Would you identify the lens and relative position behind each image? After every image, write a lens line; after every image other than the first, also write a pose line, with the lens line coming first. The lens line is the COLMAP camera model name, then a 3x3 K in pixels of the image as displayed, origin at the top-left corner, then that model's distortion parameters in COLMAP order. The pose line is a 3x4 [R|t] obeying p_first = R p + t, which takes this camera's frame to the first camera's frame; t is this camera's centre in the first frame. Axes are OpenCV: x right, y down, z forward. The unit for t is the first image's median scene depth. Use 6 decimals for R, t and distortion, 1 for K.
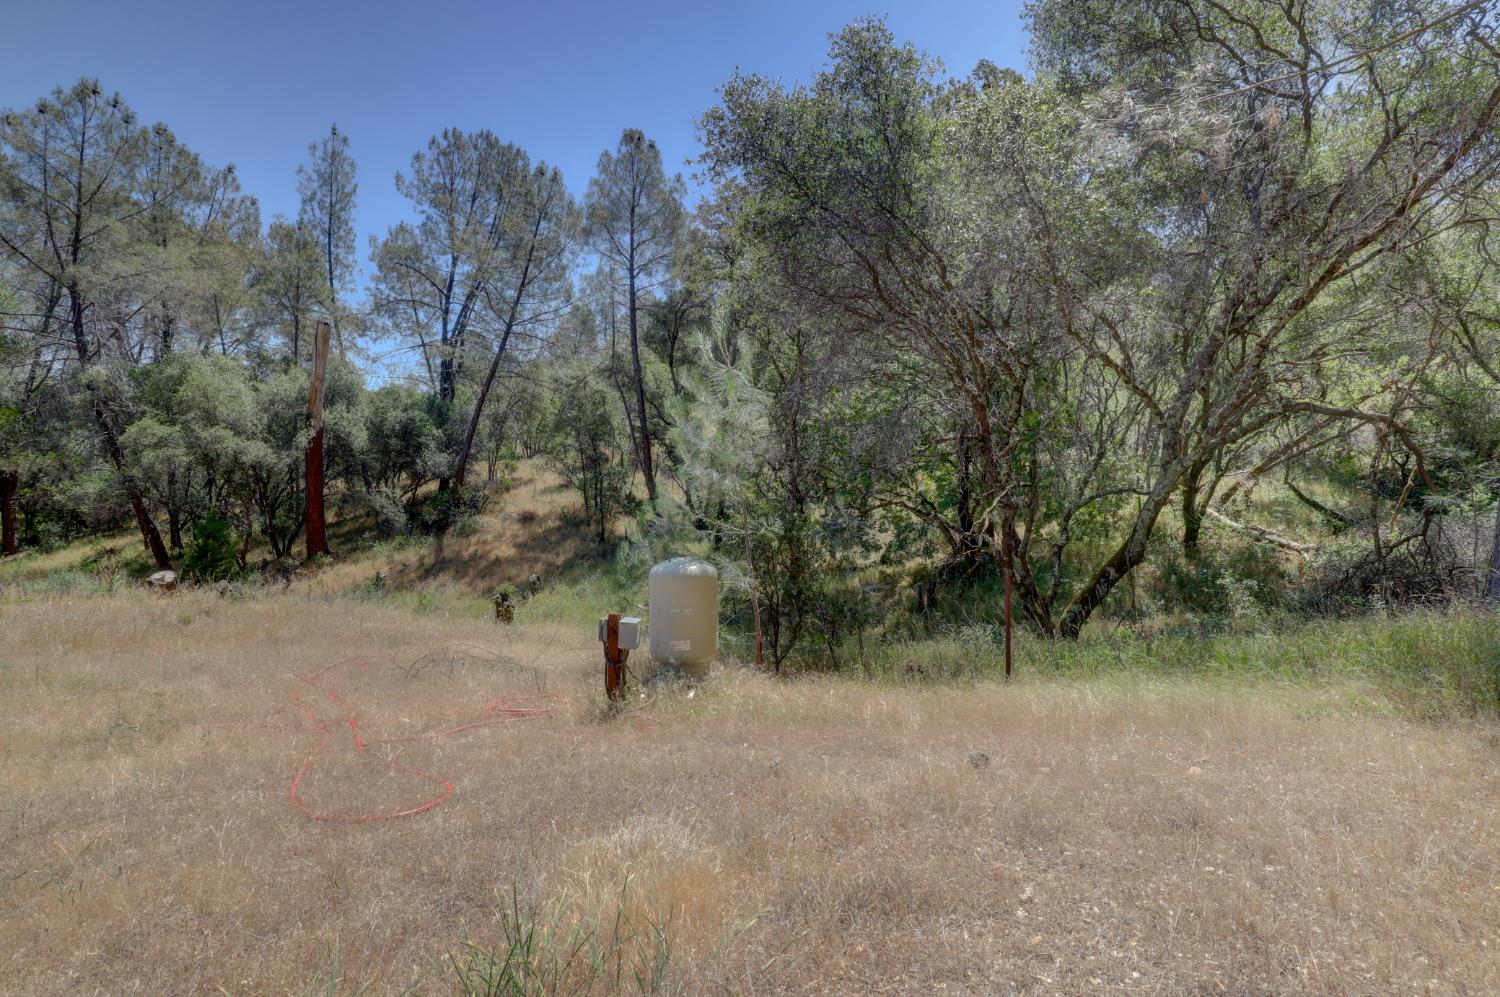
lens RADIAL K [[688.7, 0, 741.4], [0, 688.7, 499.8], [0, 0, 1]] dist [-0.036408, 0.007062]
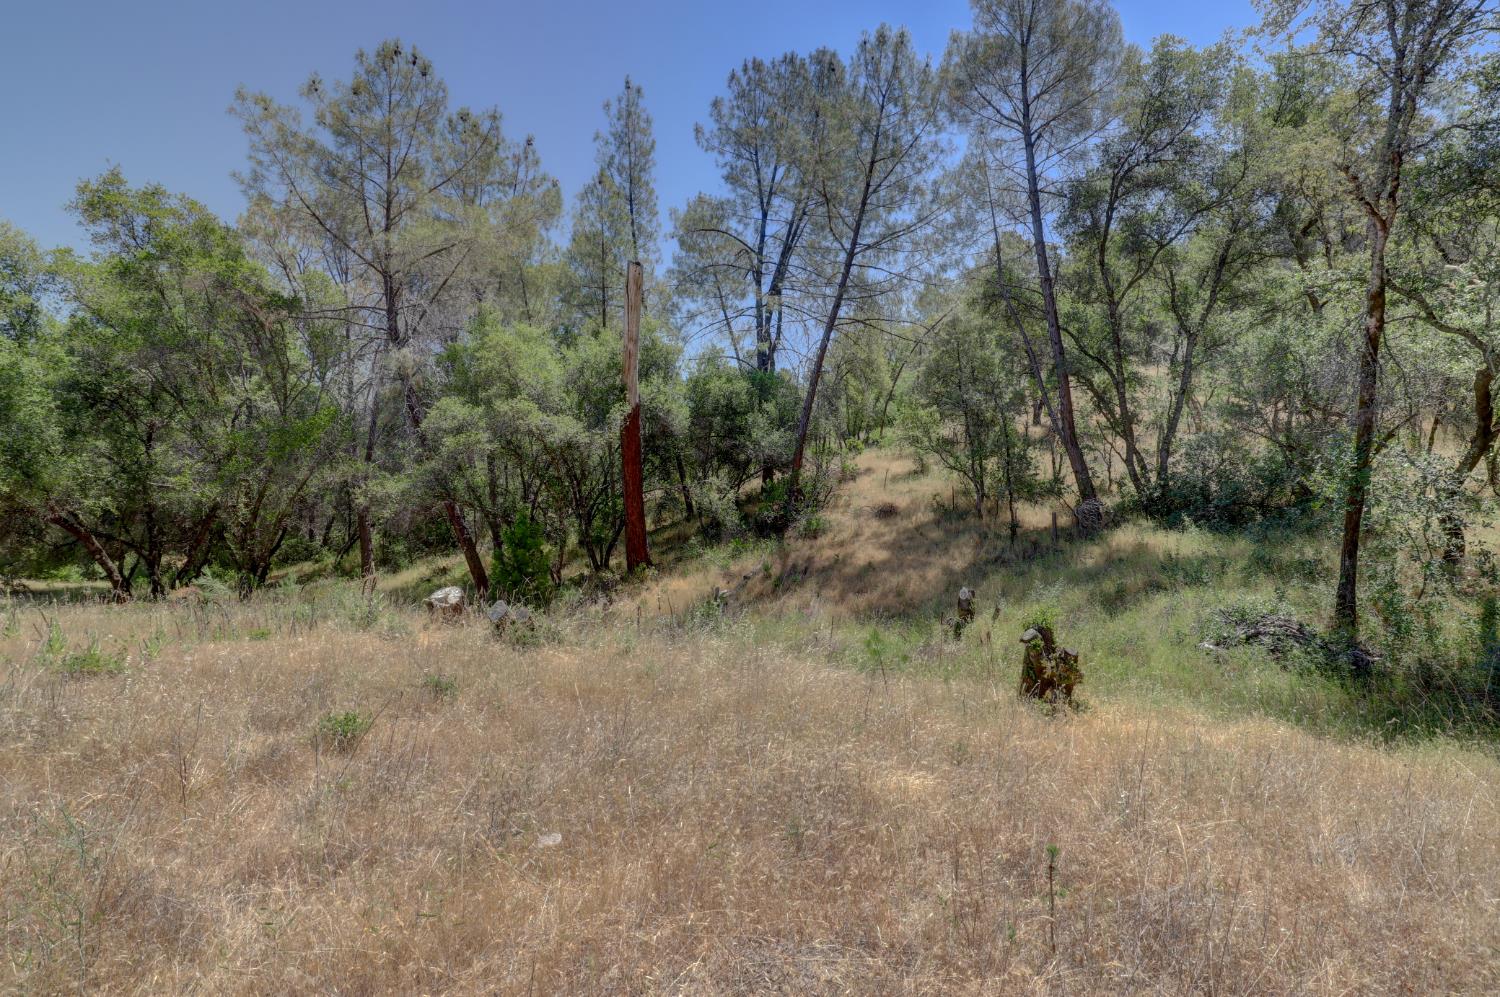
lens RADIAL K [[688.7, 0, 755.6], [0, 688.7, 497.9], [0, 0, 1]] dist [-0.036408, 0.007062]
pose [[0.931515, -0.058419, -0.358982, -0.192239], [0.049599, 0.998199, -0.033738, 0.032753], [0.360306, 0.013622, 0.932735, 0.281185]]
